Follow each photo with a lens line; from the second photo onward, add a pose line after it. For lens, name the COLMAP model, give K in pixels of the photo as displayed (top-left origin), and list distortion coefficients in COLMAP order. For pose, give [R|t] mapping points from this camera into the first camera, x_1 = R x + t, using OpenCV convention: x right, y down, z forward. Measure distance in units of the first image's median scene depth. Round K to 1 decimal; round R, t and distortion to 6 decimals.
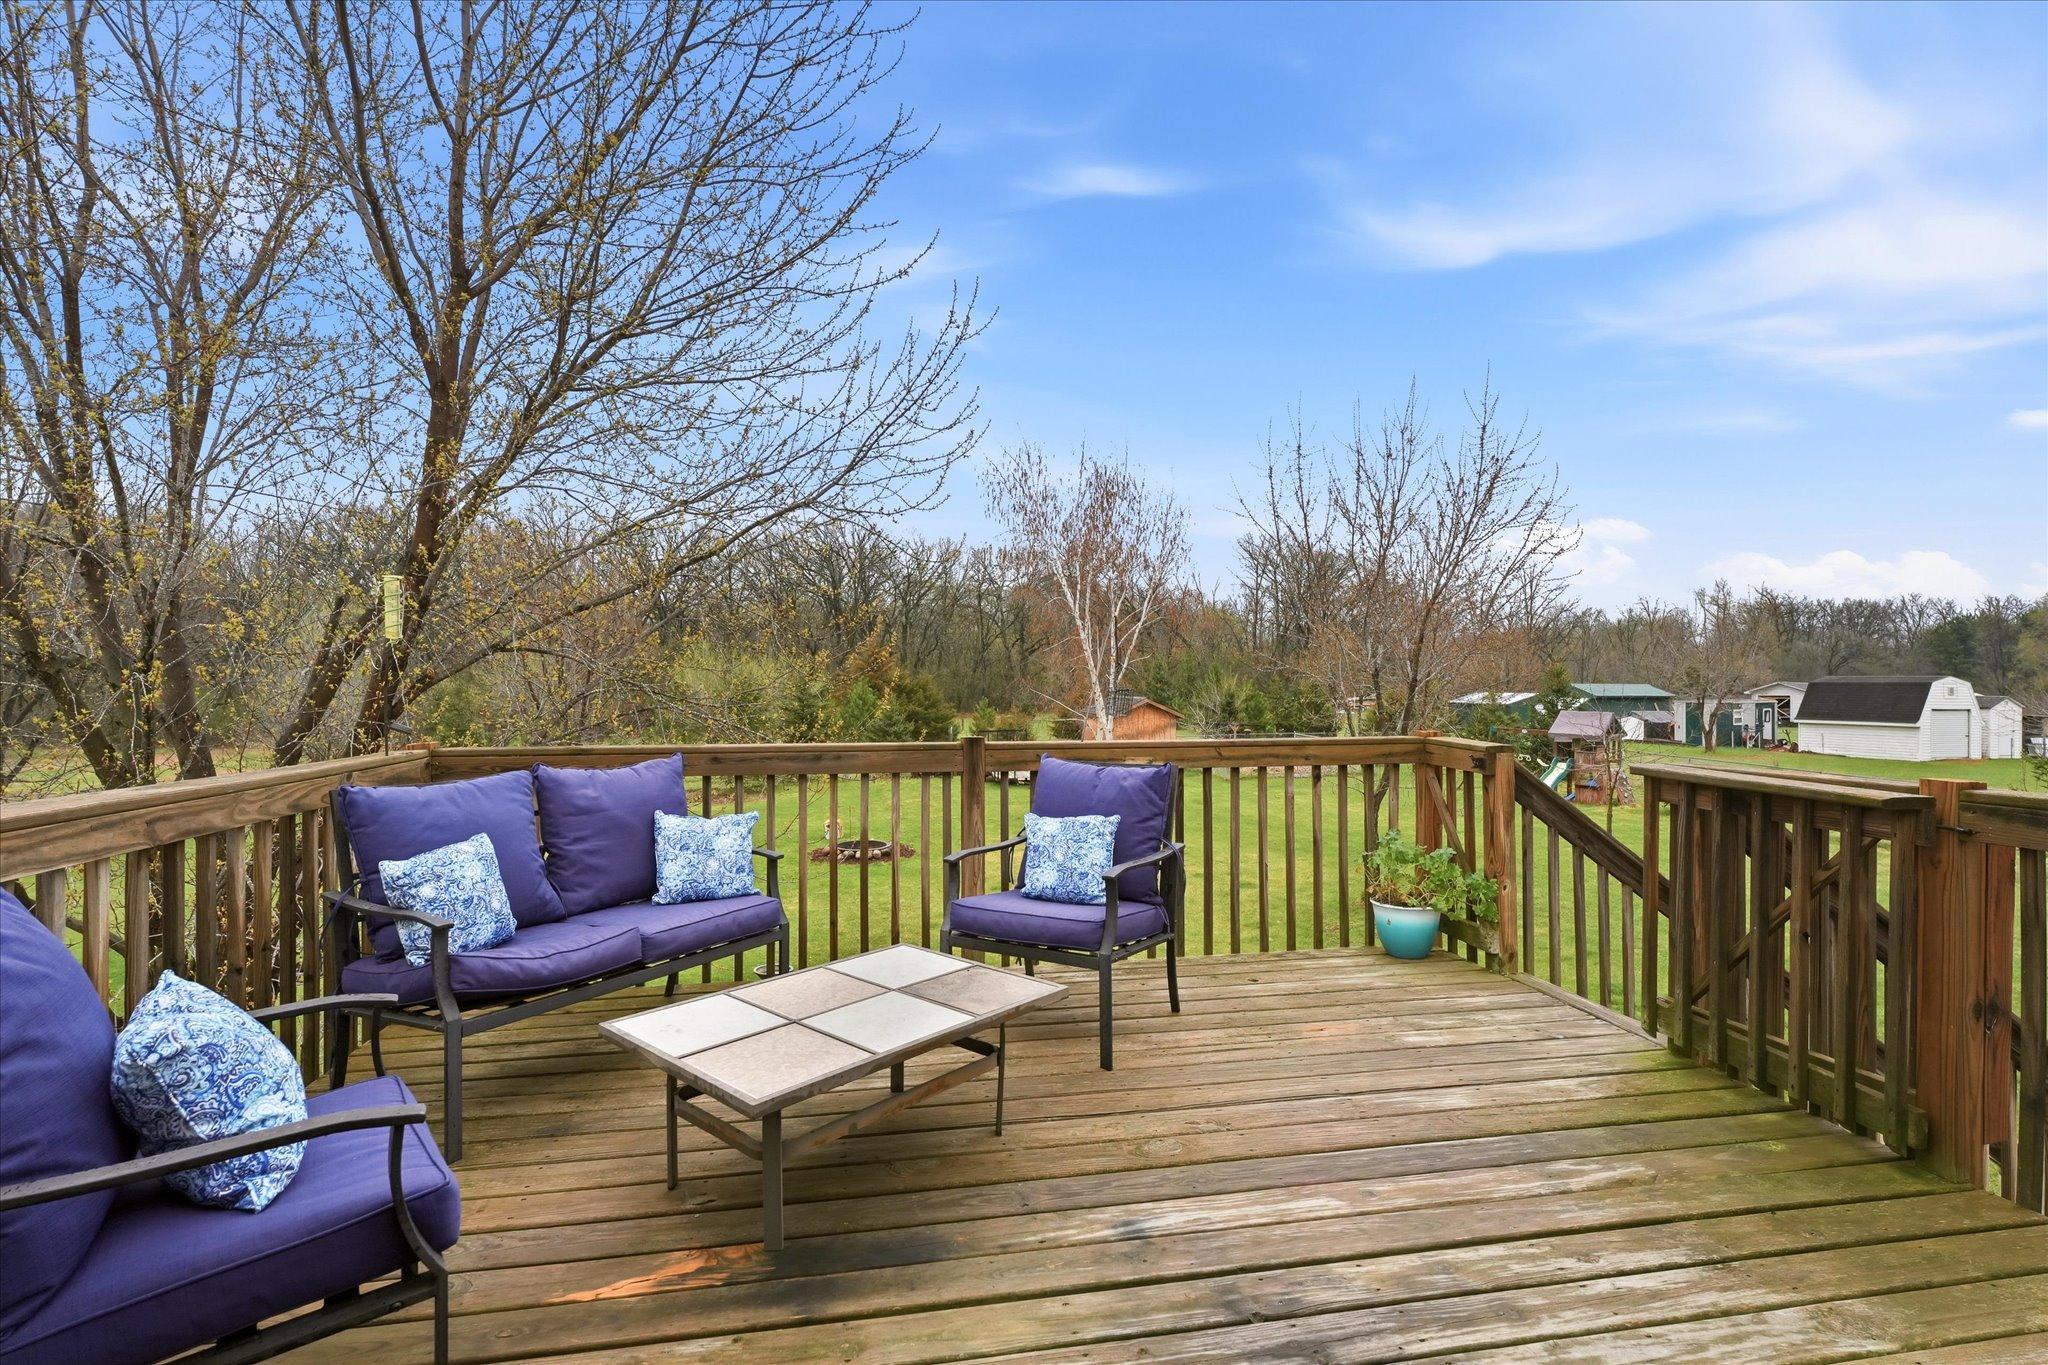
lens RADIAL K [[956.9, 0, 1020.5], [0, 956.9, 692.3], [0, 0, 1]] dist [0.004021, 0.001046]
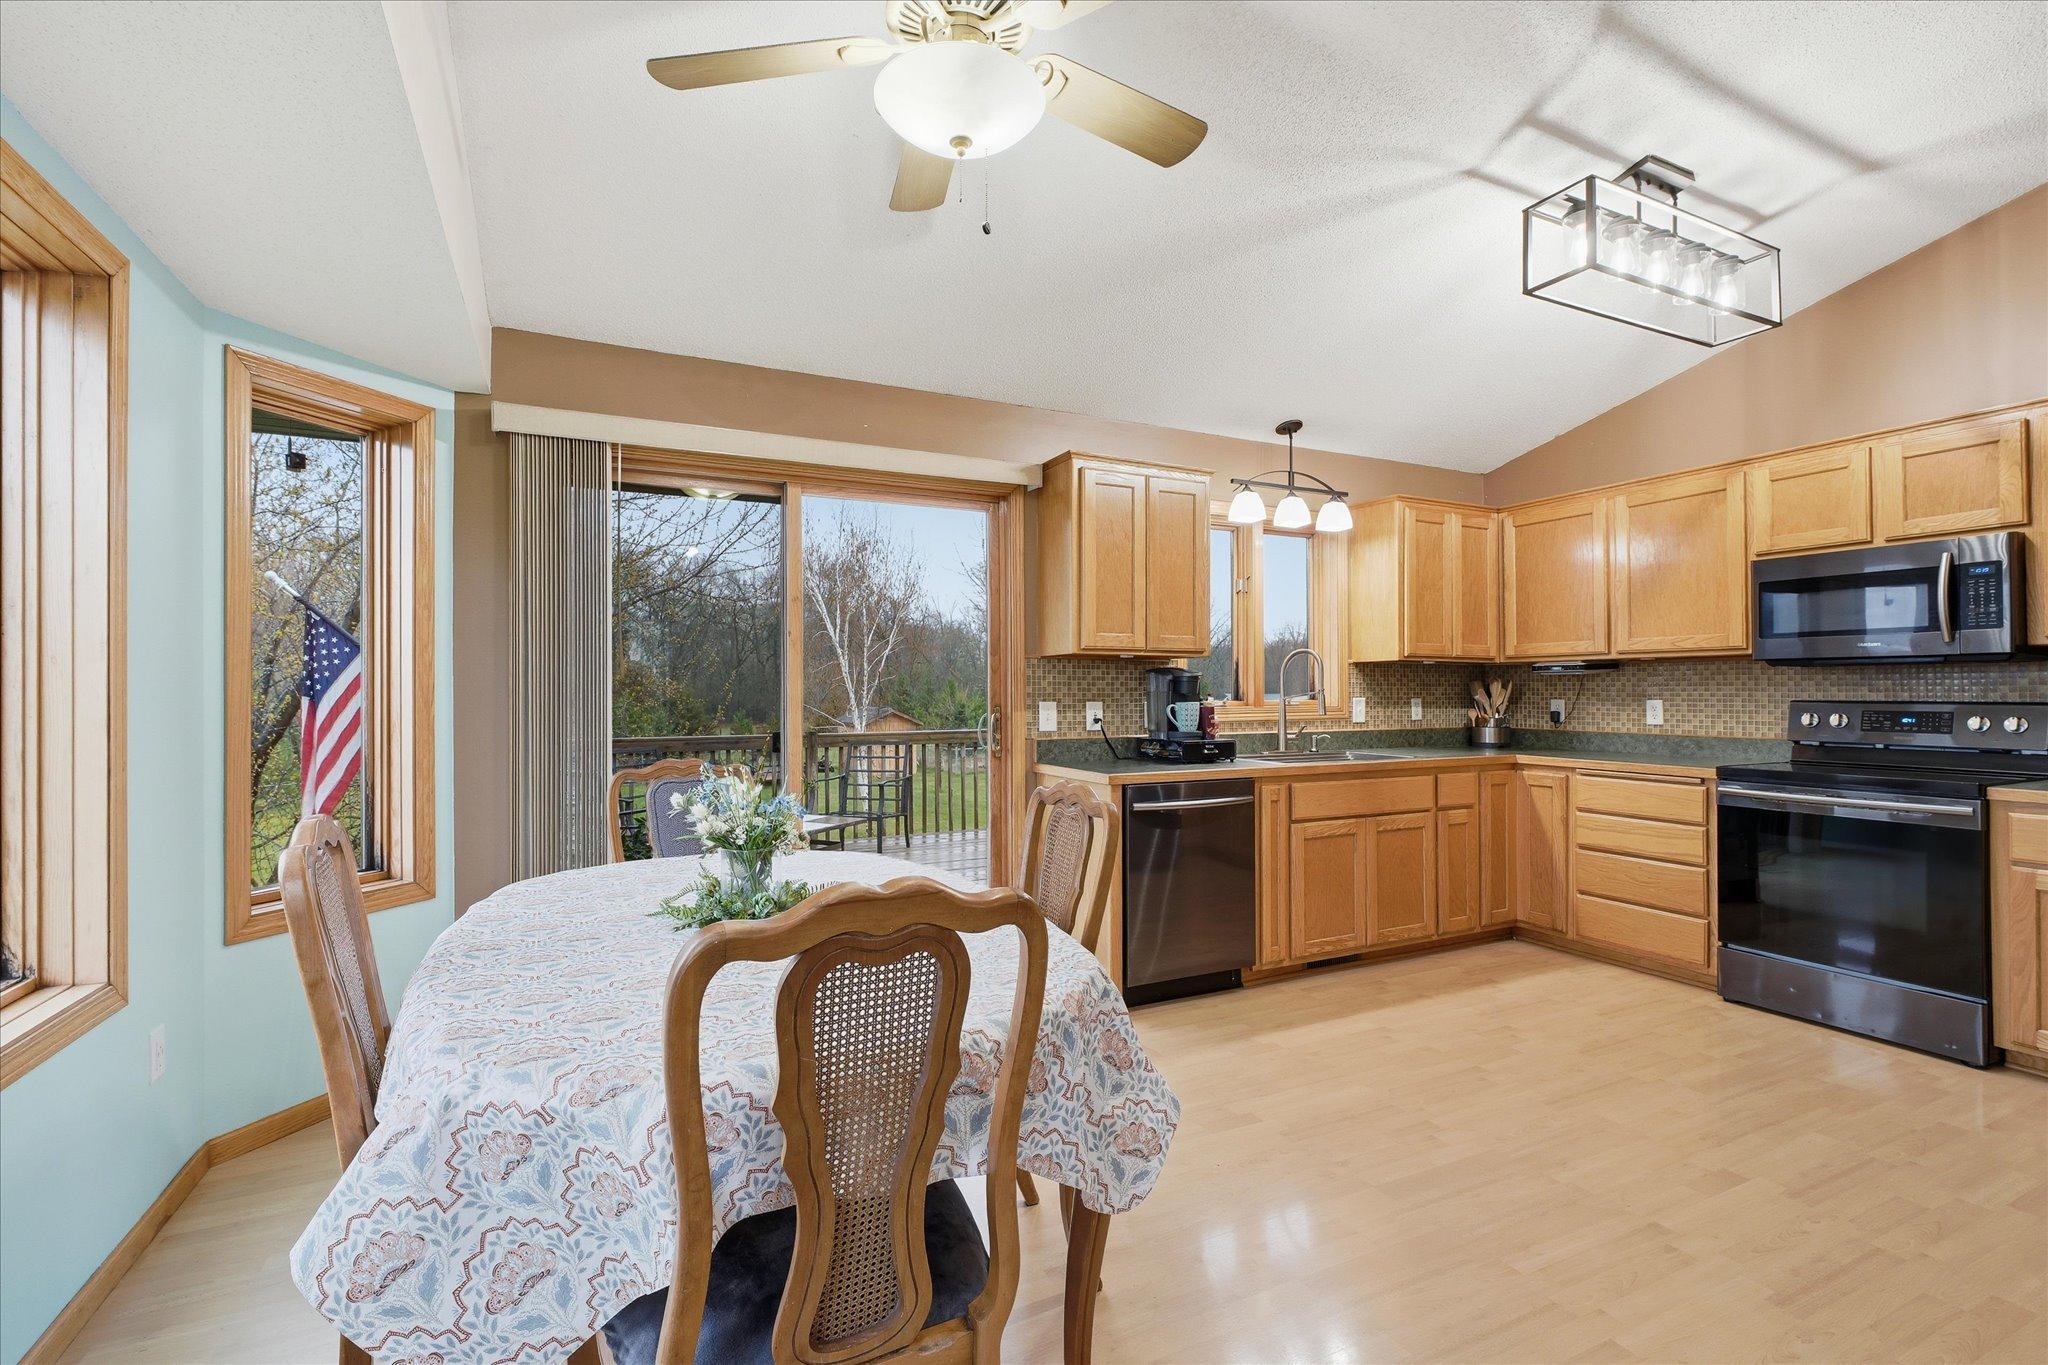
lens RADIAL K [[942.9, 0, 1015.1], [0, 942.9, 682.1], [0, 0, 1]] dist [0.003869, 0.000612]
pose [[0.965878, -0.002946, 0.258979, -0.021115], [0.008285, 0.999775, -0.019525, -0.002610], [-0.258863, 0.021004, 0.965686, -0.149220]]
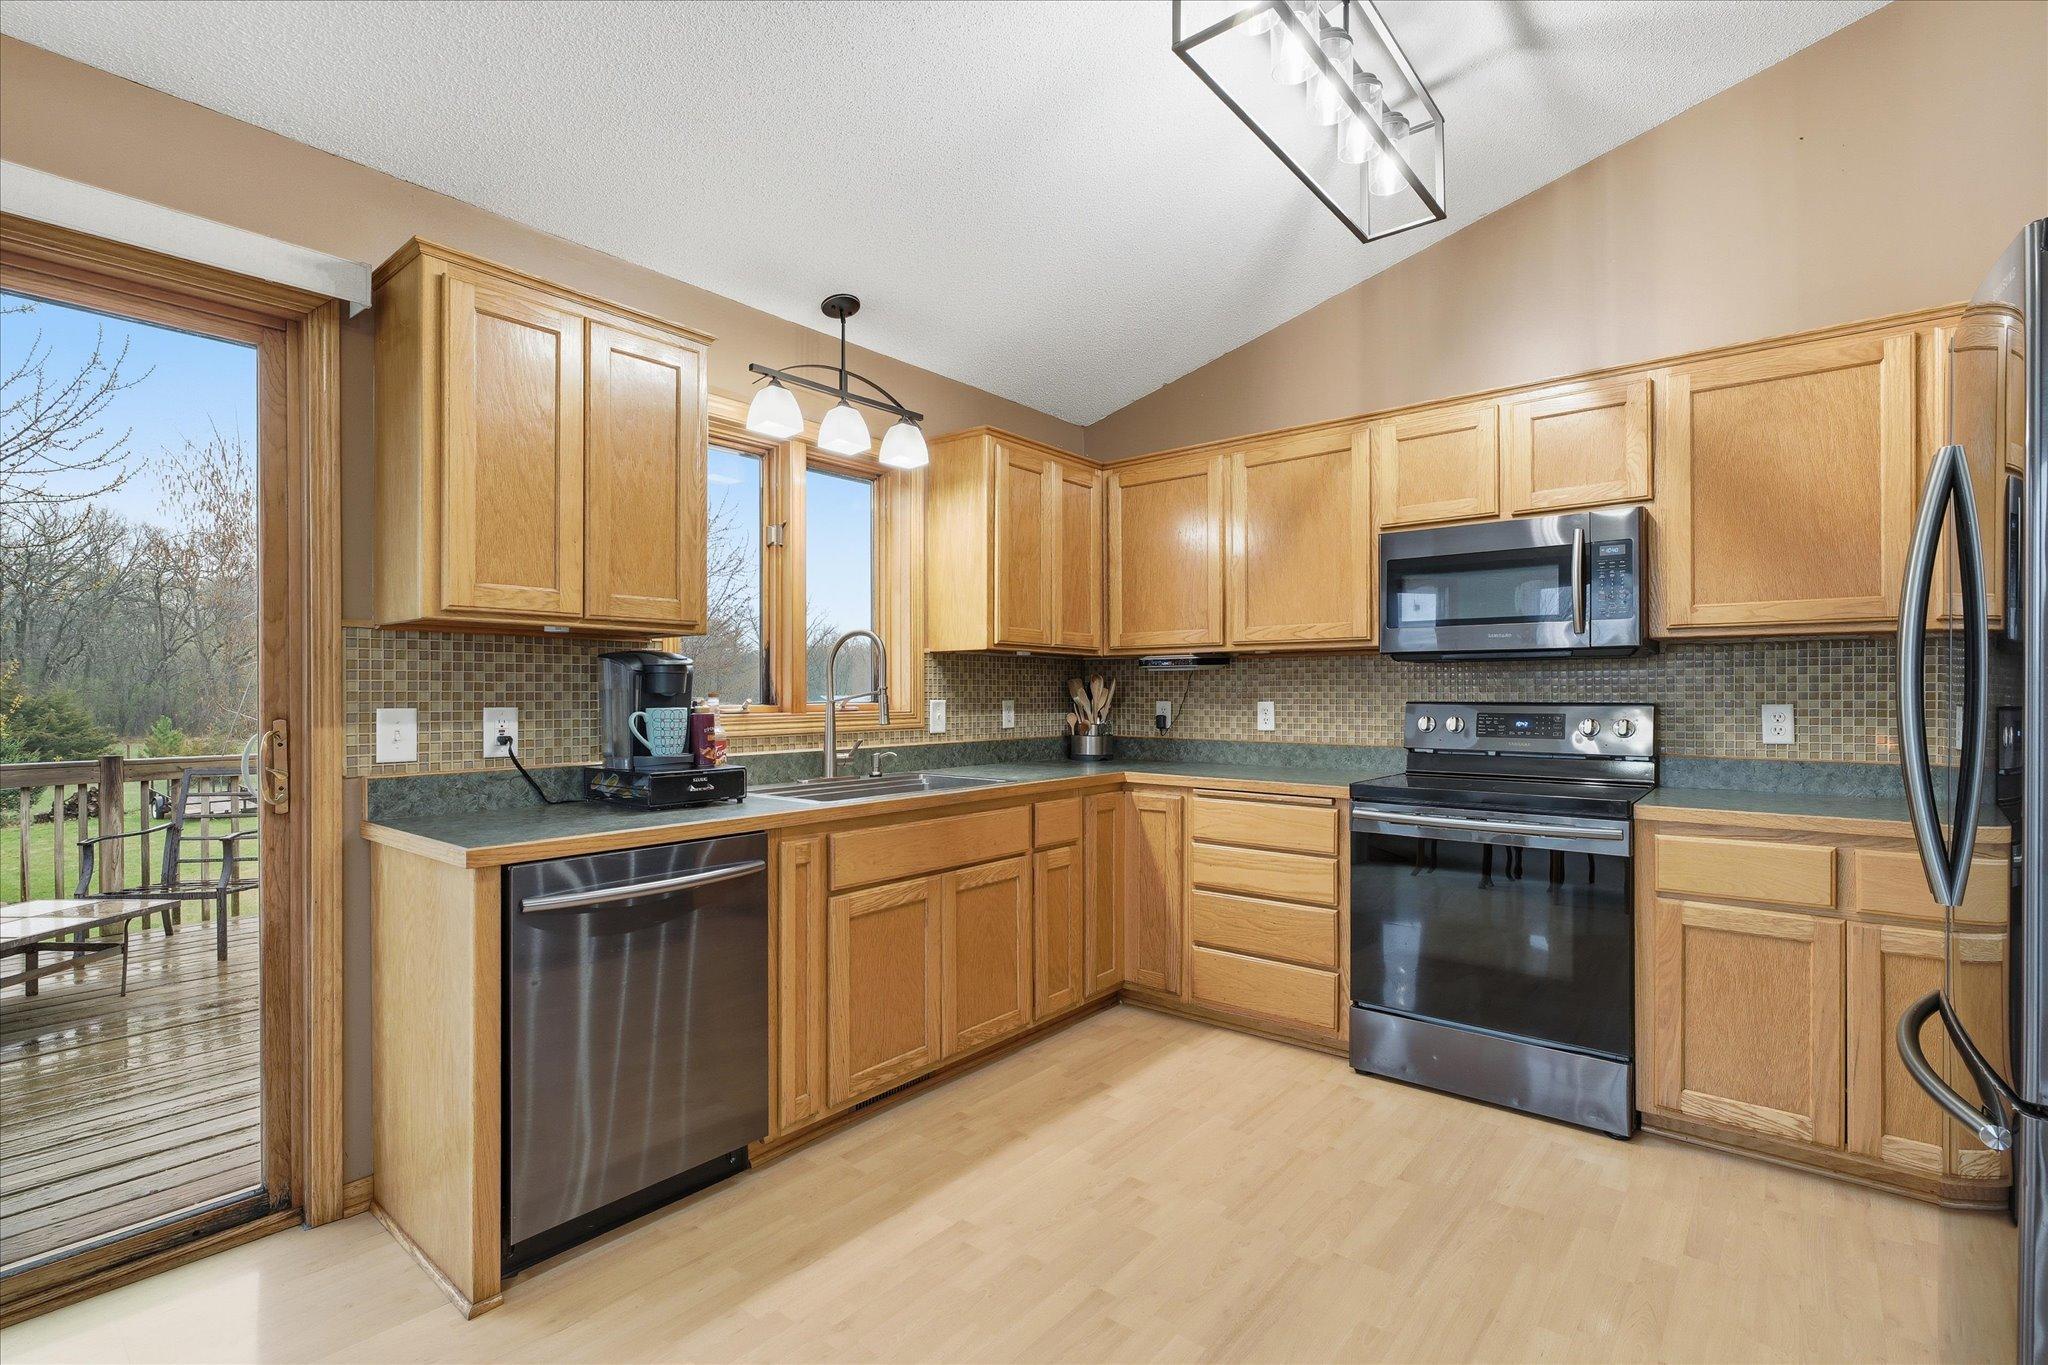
lens RADIAL K [[956.9, 0, 1028.8], [0, 956.9, 690.0], [0, 0, 1]] dist [0.004021, 0.001046]
pose [[0.771528, -0.002874, 0.636189, 0.010888], [0.011021, 0.999900, -0.008848, -0.002613], [-0.636100, 0.013838, 0.771482, -0.107449]]
